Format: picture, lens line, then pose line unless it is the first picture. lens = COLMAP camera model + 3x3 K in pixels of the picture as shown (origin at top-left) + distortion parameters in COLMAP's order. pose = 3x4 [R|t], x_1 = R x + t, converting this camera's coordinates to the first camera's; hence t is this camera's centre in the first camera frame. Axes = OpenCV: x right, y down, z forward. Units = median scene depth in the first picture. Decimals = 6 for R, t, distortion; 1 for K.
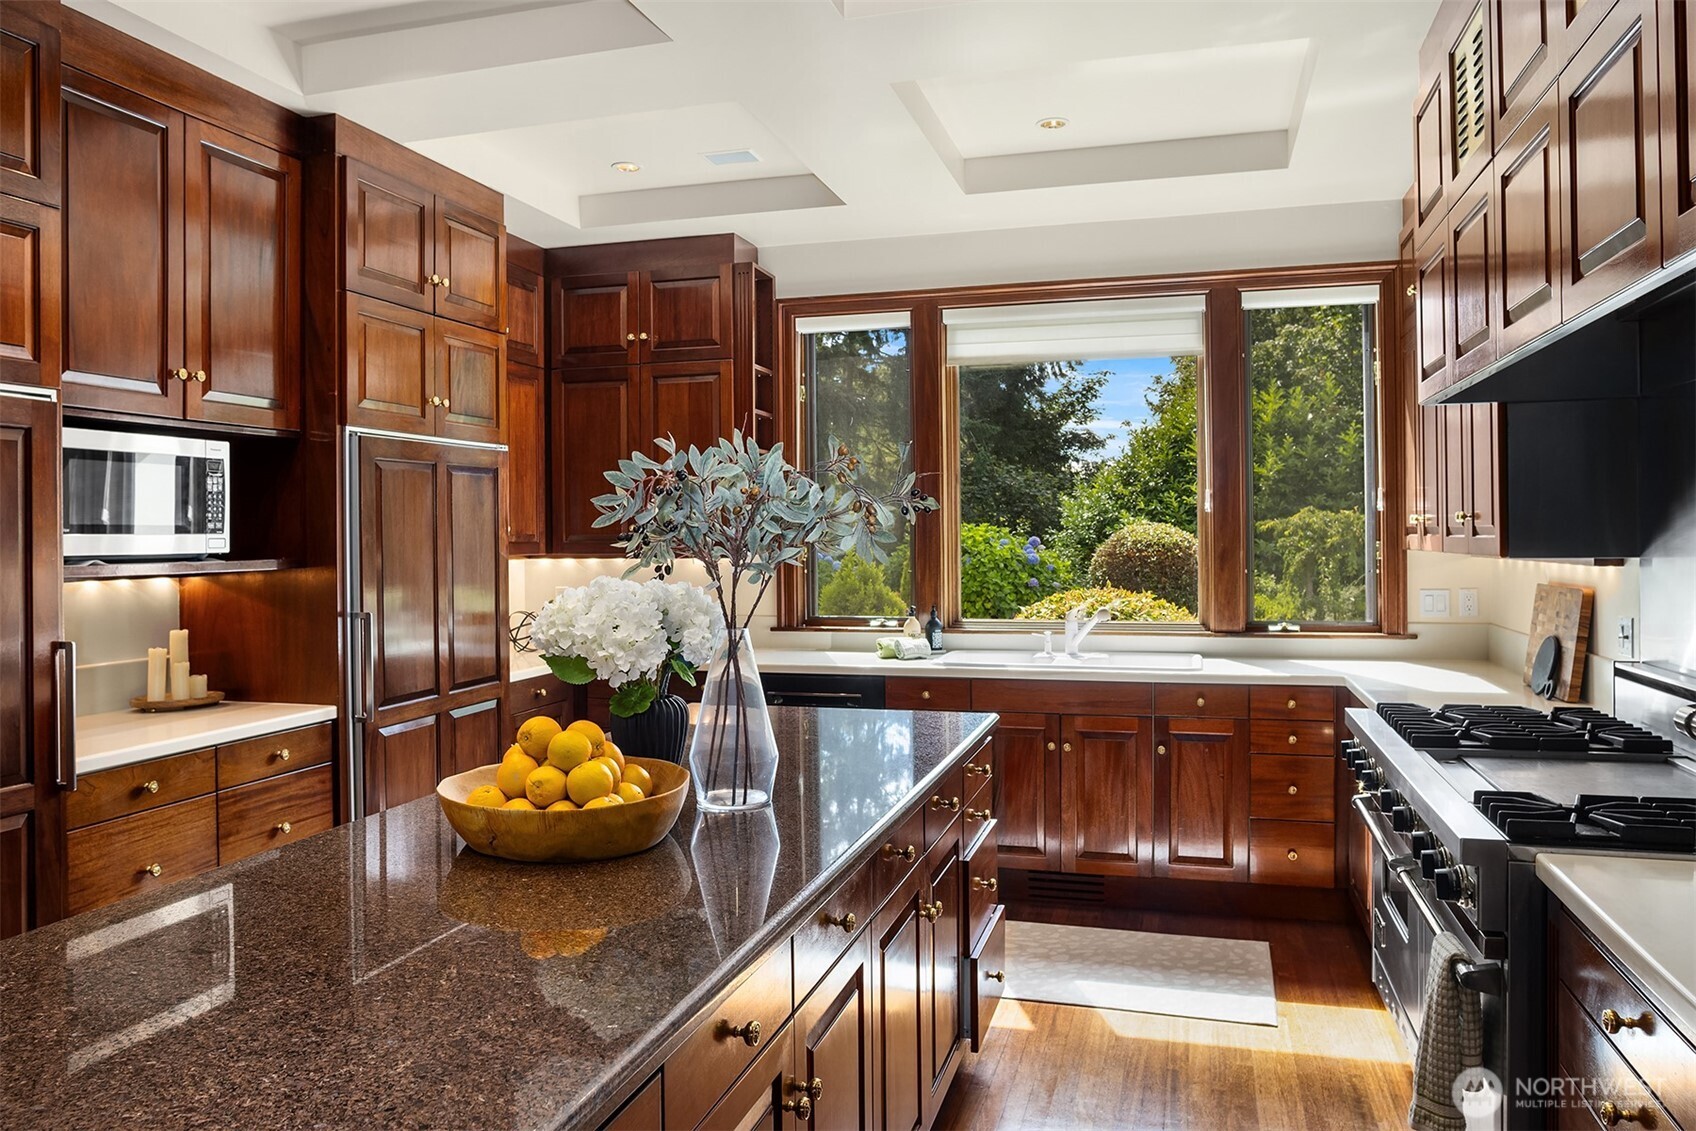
lens RADIAL K [[1182.7, 0, 849.8], [0, 1182.7, 543.2], [0, 0, 1]] dist [-0.044684, 0.002838]
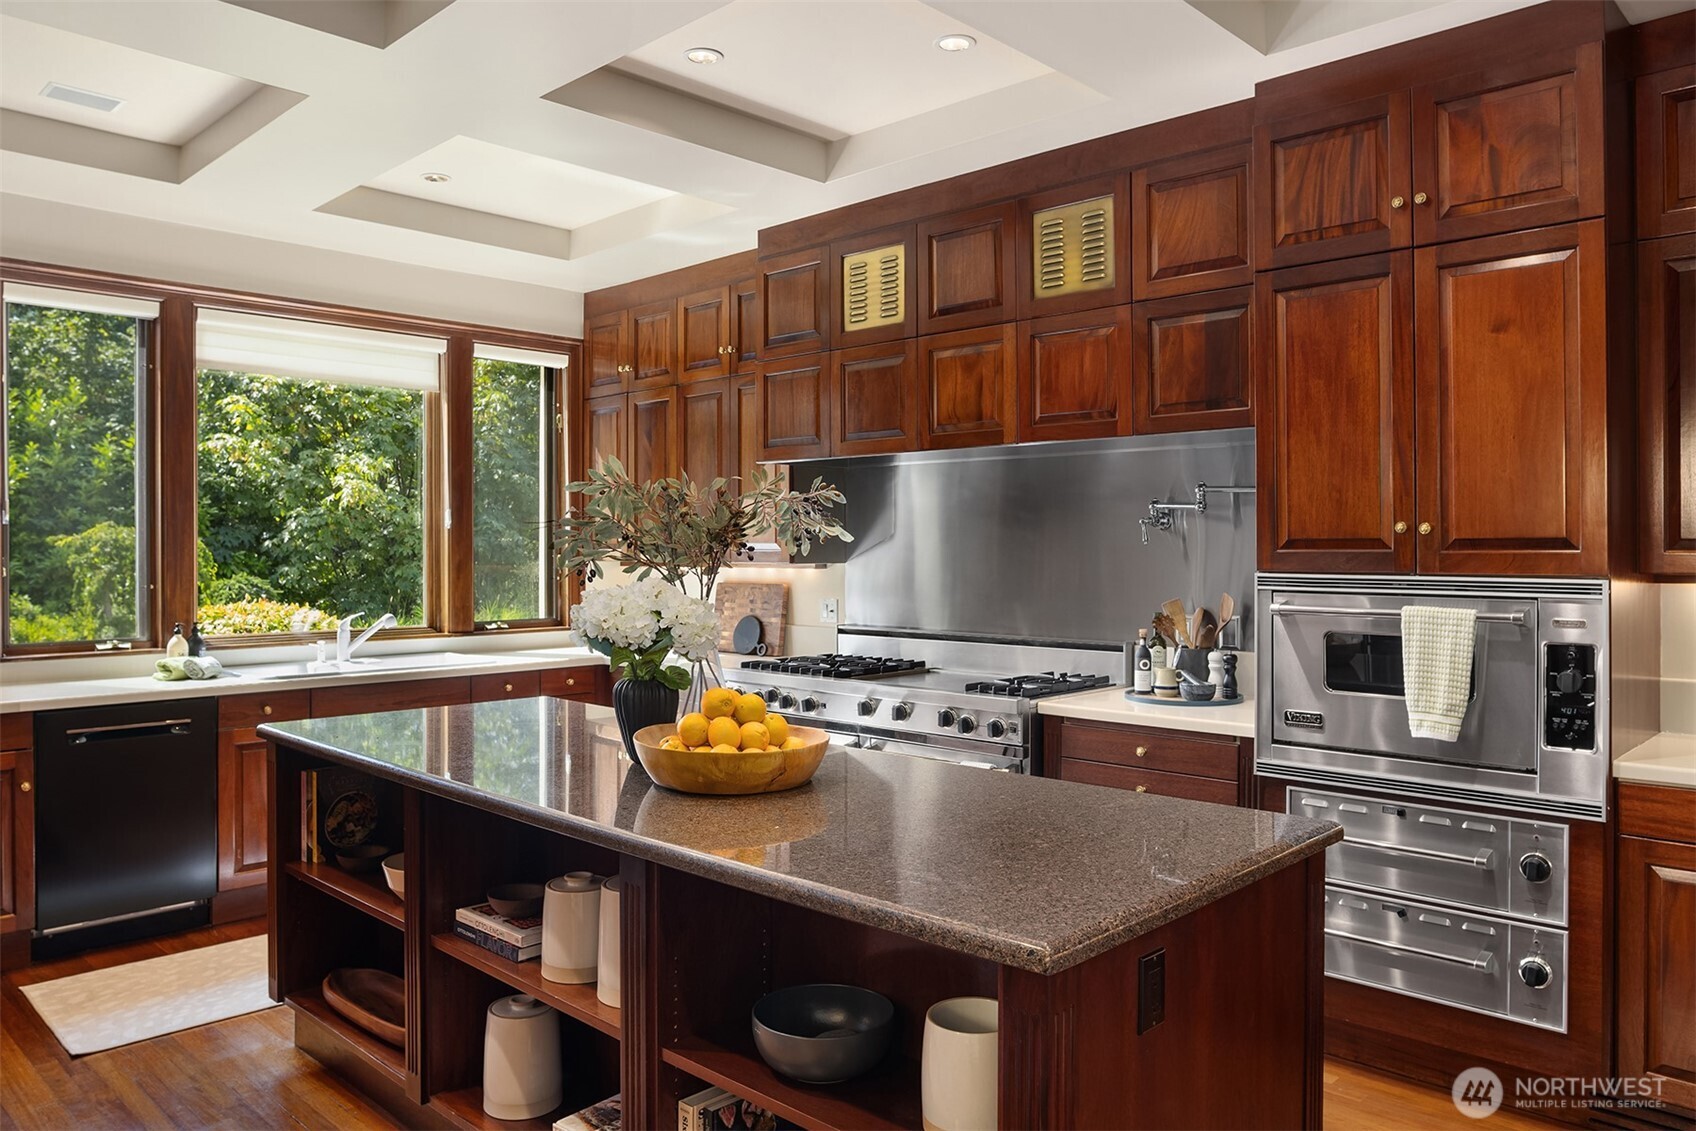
lens RADIAL K [[1182.7, 0, 849.8], [0, 1182.7, 543.2], [0, 0, 1]] dist [-0.044684, 0.002838]
pose [[0.467221, 0.011520, 0.884065, -0.489432], [0.002826, 0.999891, -0.014523, 0.005061], [-0.884136, 0.009284, 0.467138, 0.106704]]
